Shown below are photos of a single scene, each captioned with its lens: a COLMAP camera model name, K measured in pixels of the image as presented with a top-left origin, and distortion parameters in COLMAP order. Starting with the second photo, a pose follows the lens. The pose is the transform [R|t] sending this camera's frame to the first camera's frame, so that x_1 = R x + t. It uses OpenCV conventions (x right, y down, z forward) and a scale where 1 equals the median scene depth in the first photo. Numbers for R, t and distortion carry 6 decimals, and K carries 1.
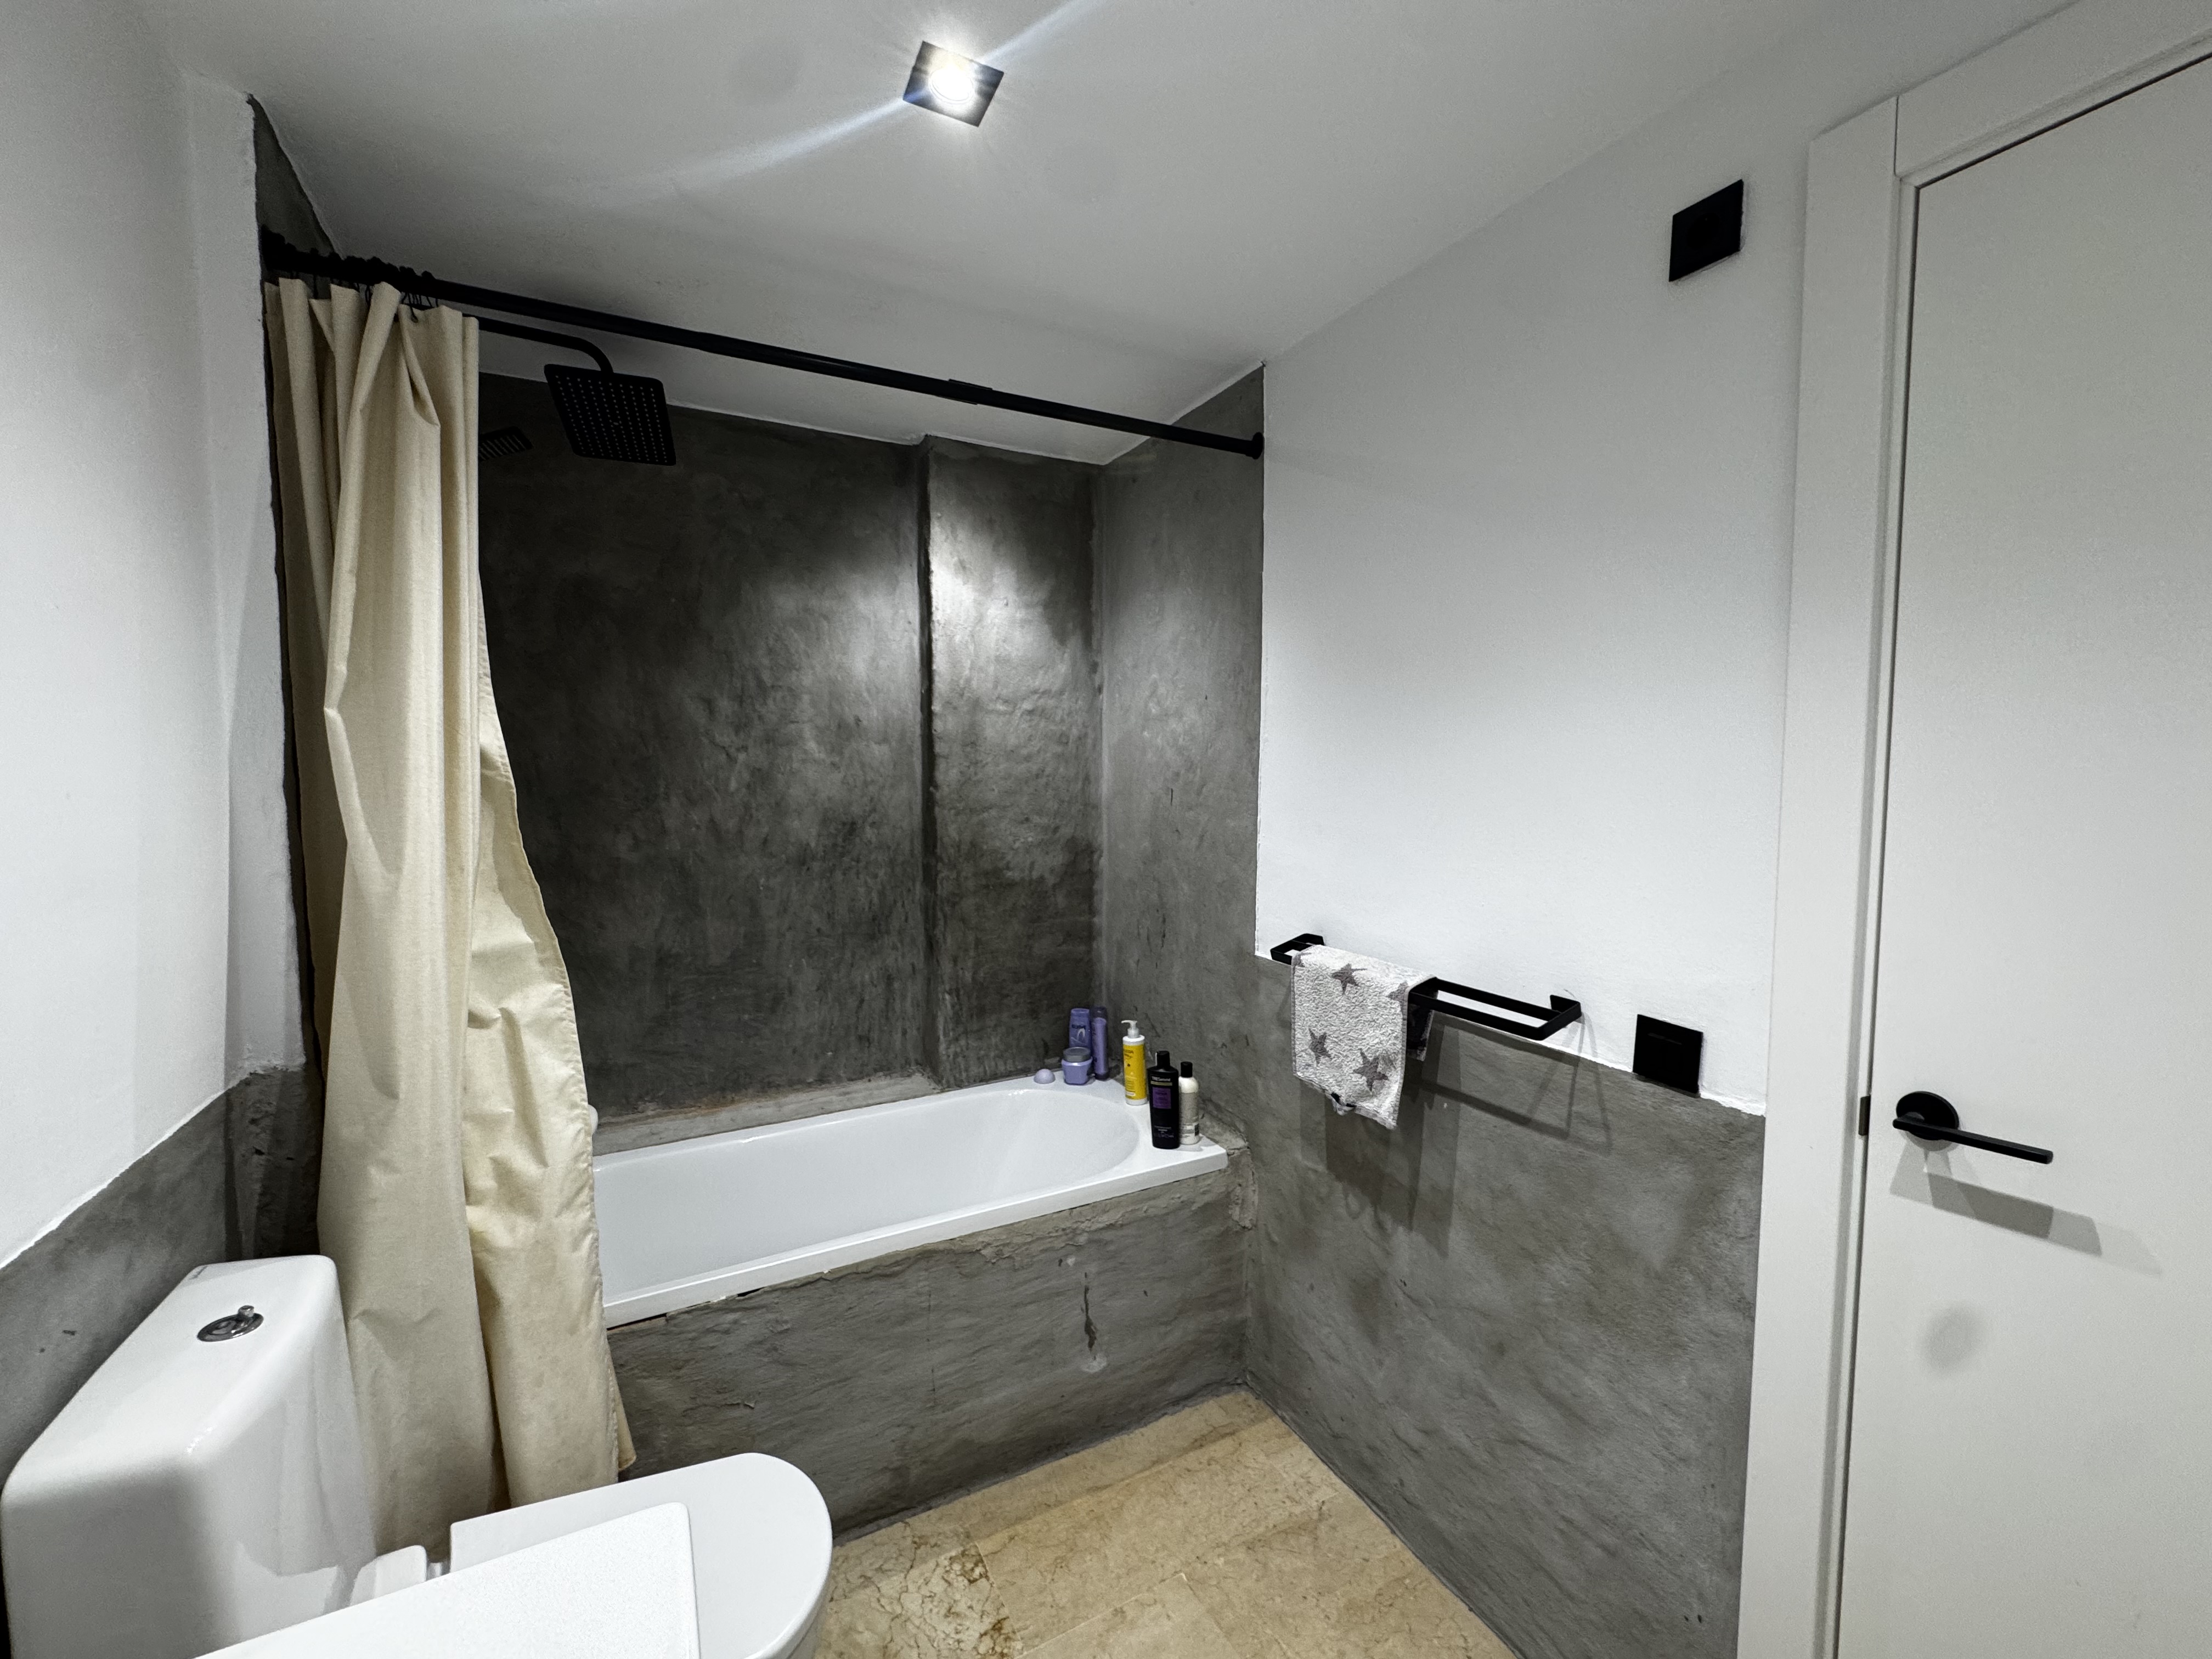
lens RADIAL K [[882.0, 0, 1106.0], [0, 882.0, 829.5], [0, 0, 1]] dist [-0.004118, 0.000608]
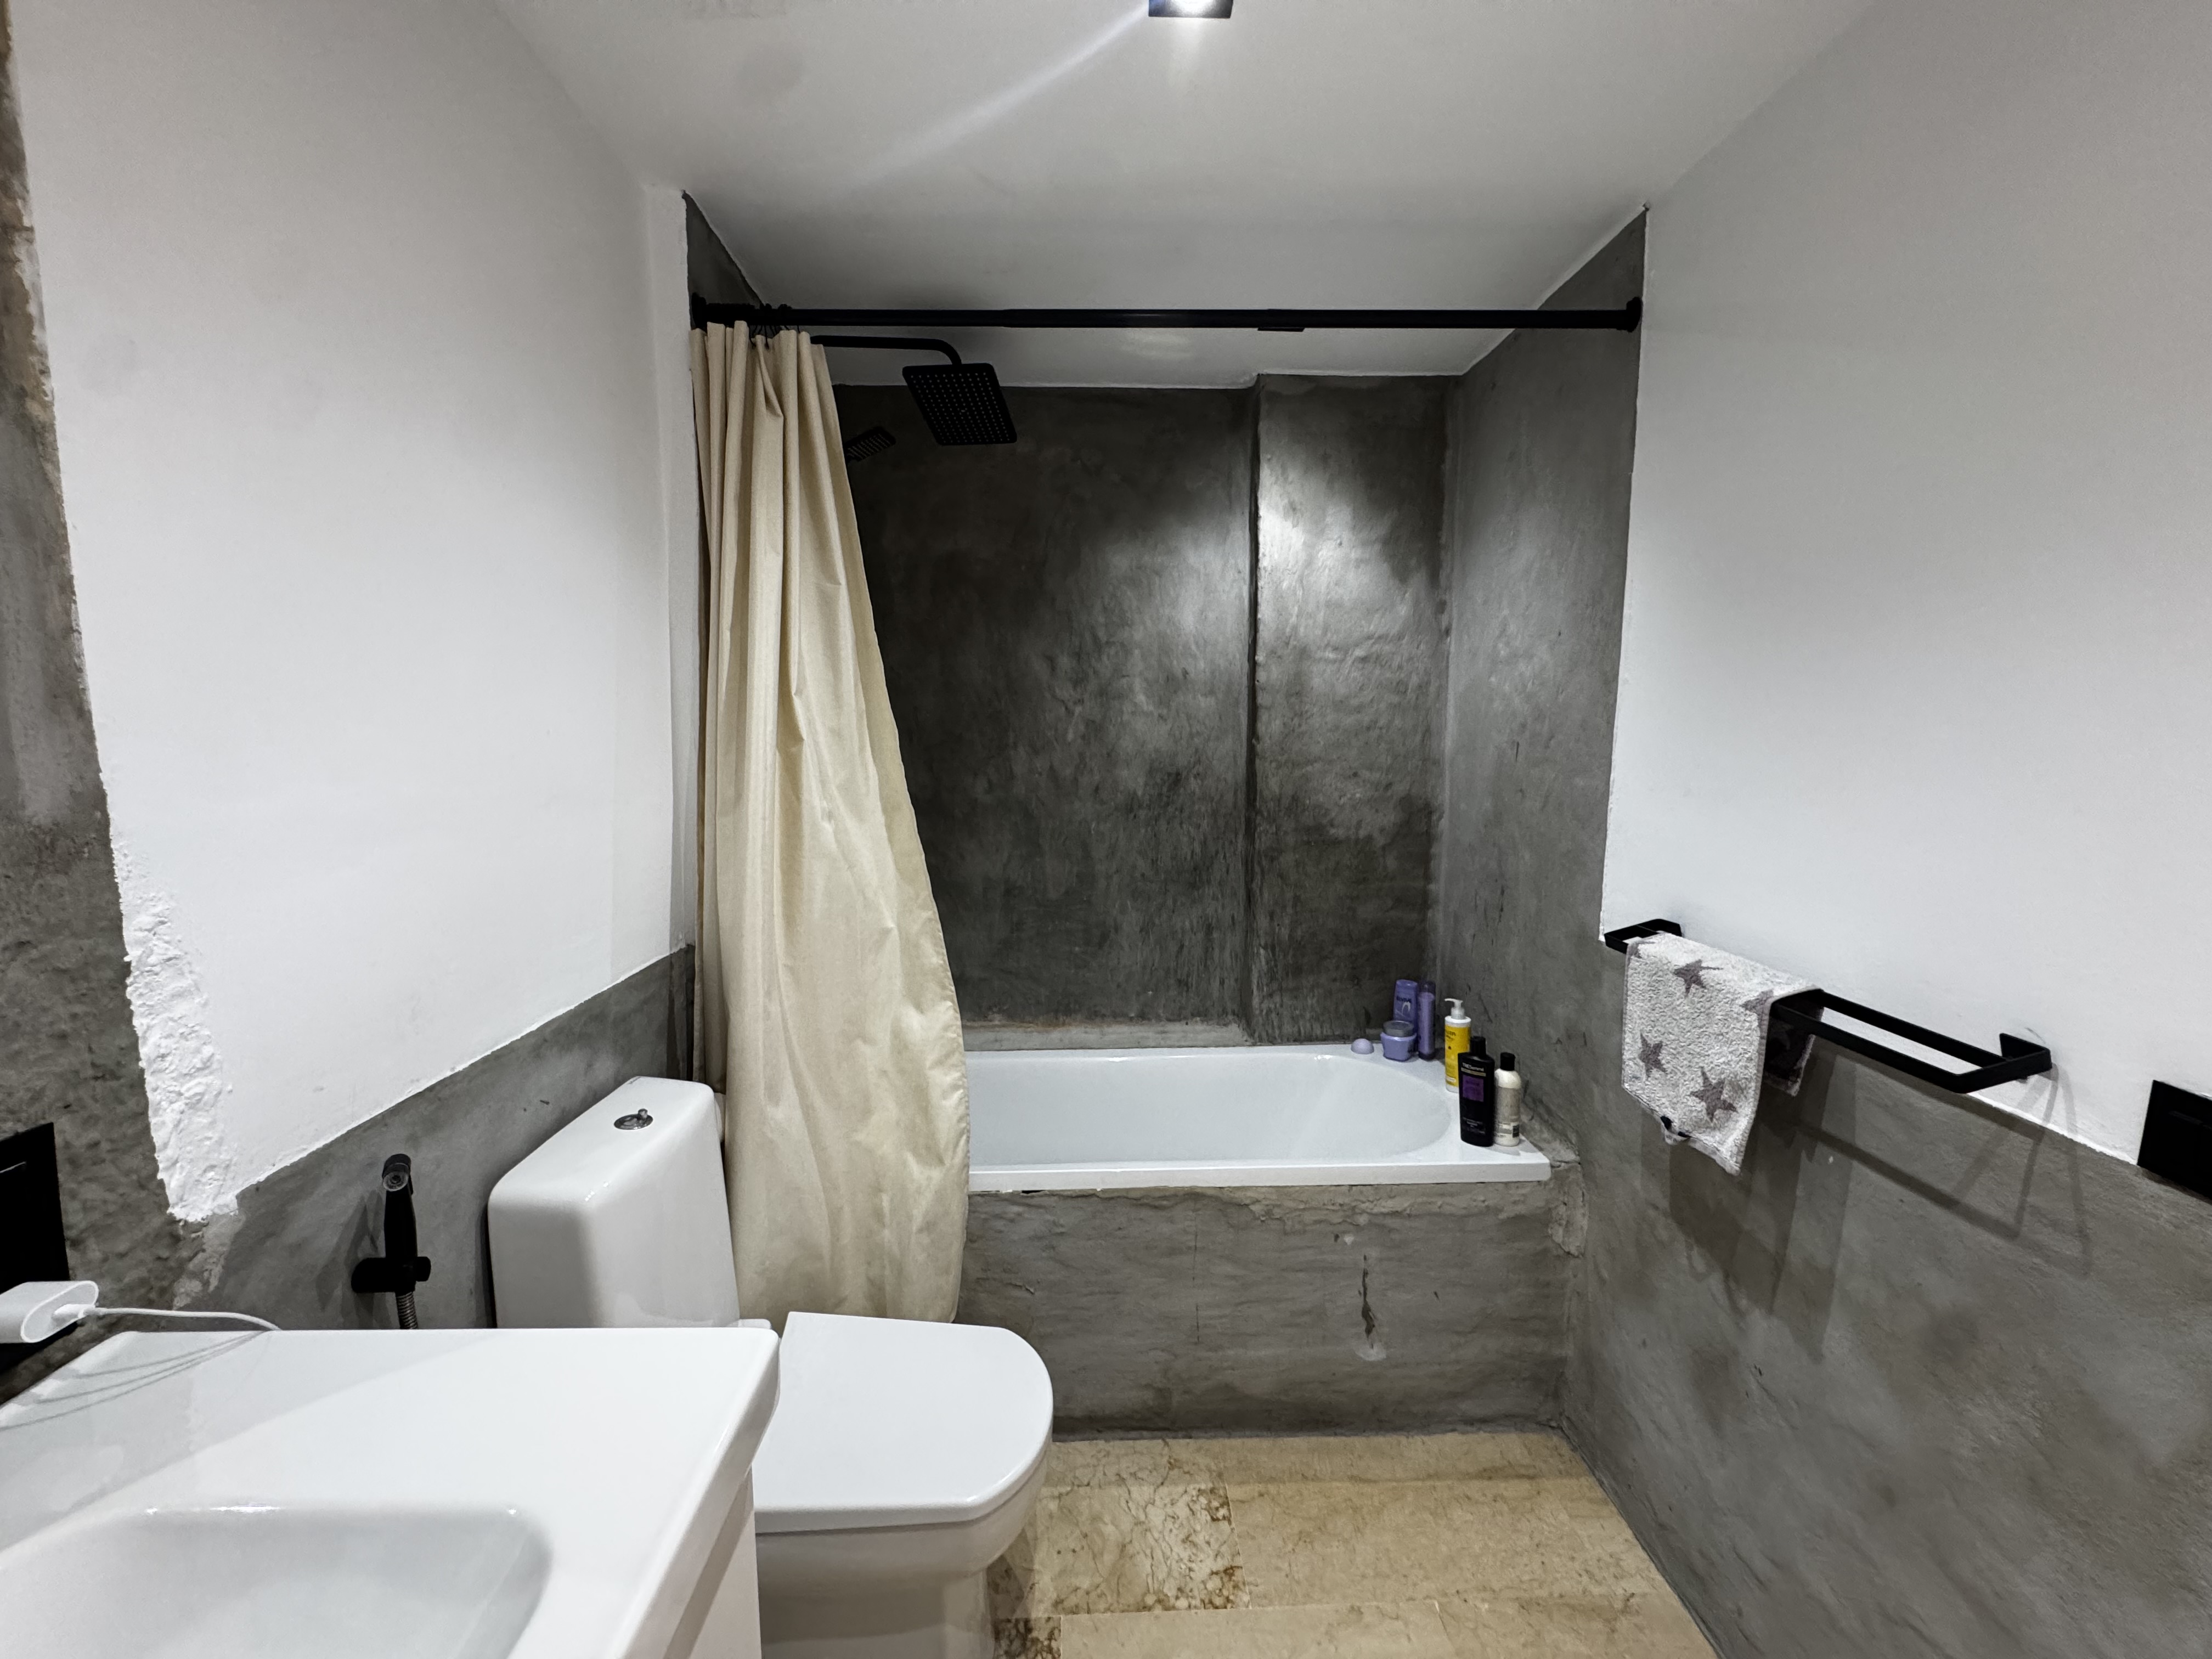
lens RADIAL K [[882.0, 0, 1106.0], [0, 882.0, 829.5], [0, 0, 1]] dist [-0.004118, 0.000608]
pose [[0.897633, 0.049331, -0.437975, 0.111504], [-0.029340, 0.998200, 0.052300, 0.007517], [0.439767, -0.034096, 0.897465, 0.046952]]
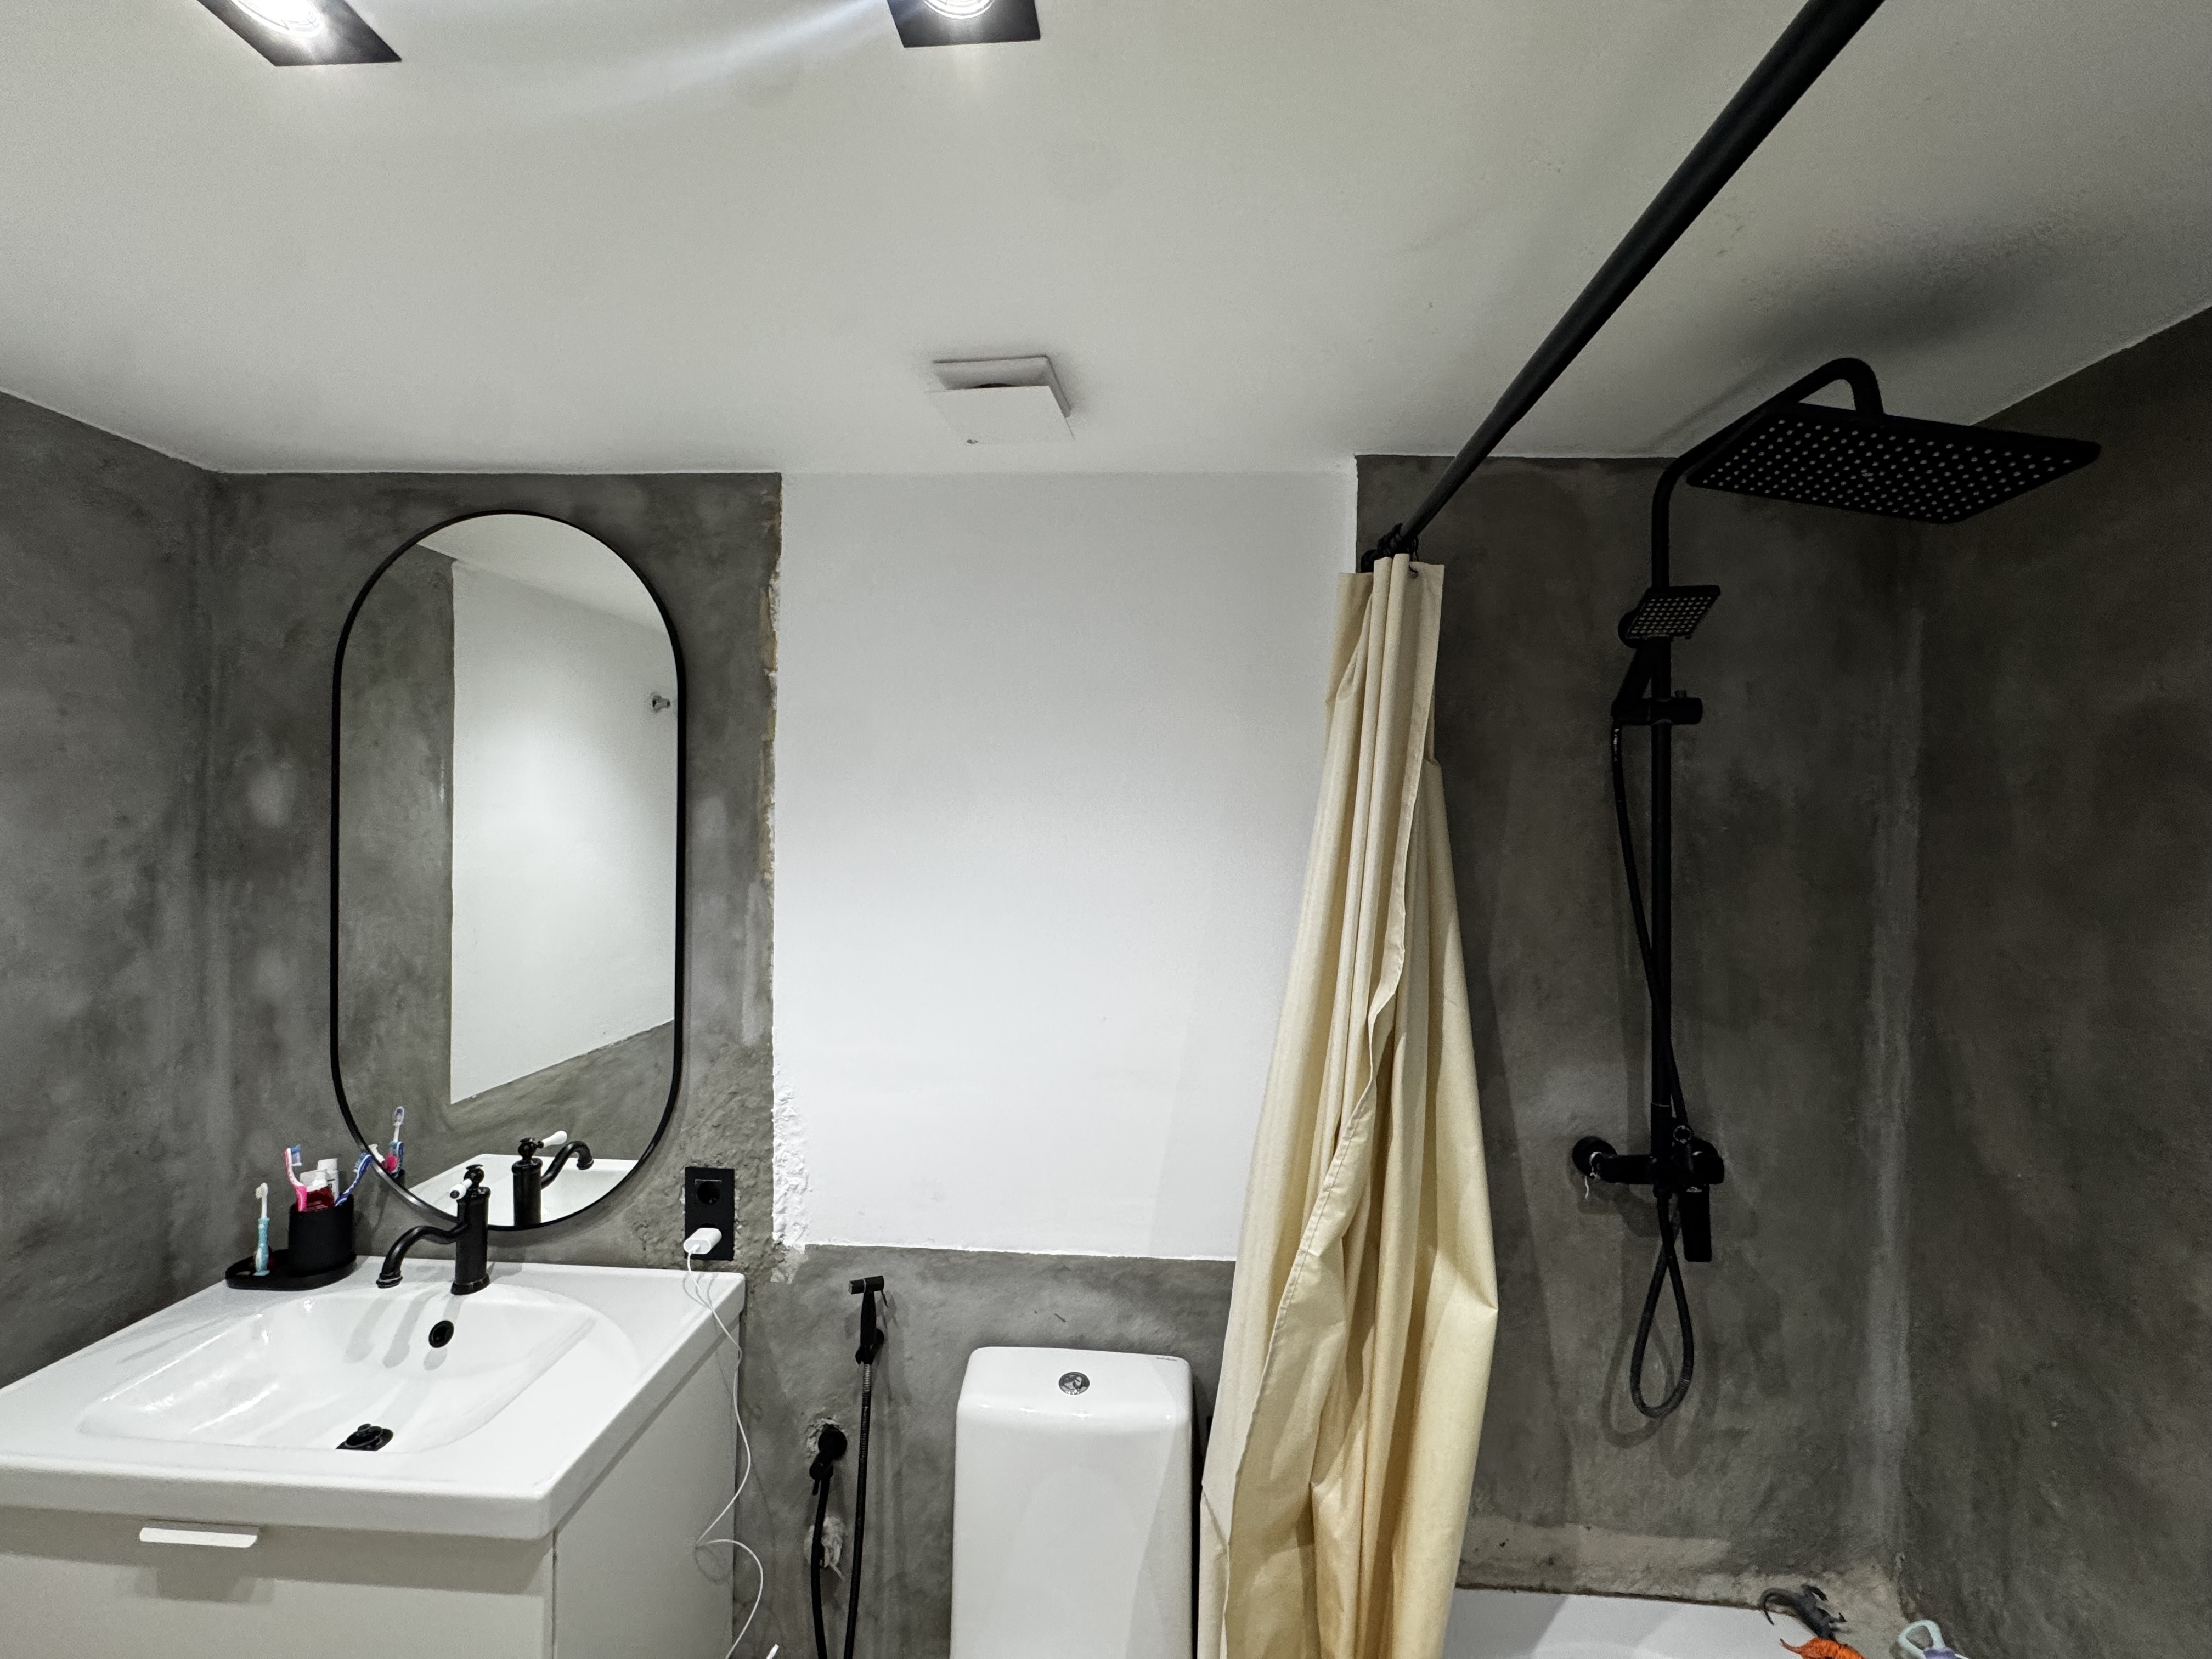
lens RADIAL K [[882.0, 0, 1106.0], [0, 882.0, 829.5], [0, 0, 1]] dist [-0.004118, 0.000608]
pose [[-0.512458, -0.006918, -0.858684, 0.128246], [-0.074296, 0.996575, 0.036311, -0.199501], [0.855492, 0.082405, -0.511217, 0.784878]]
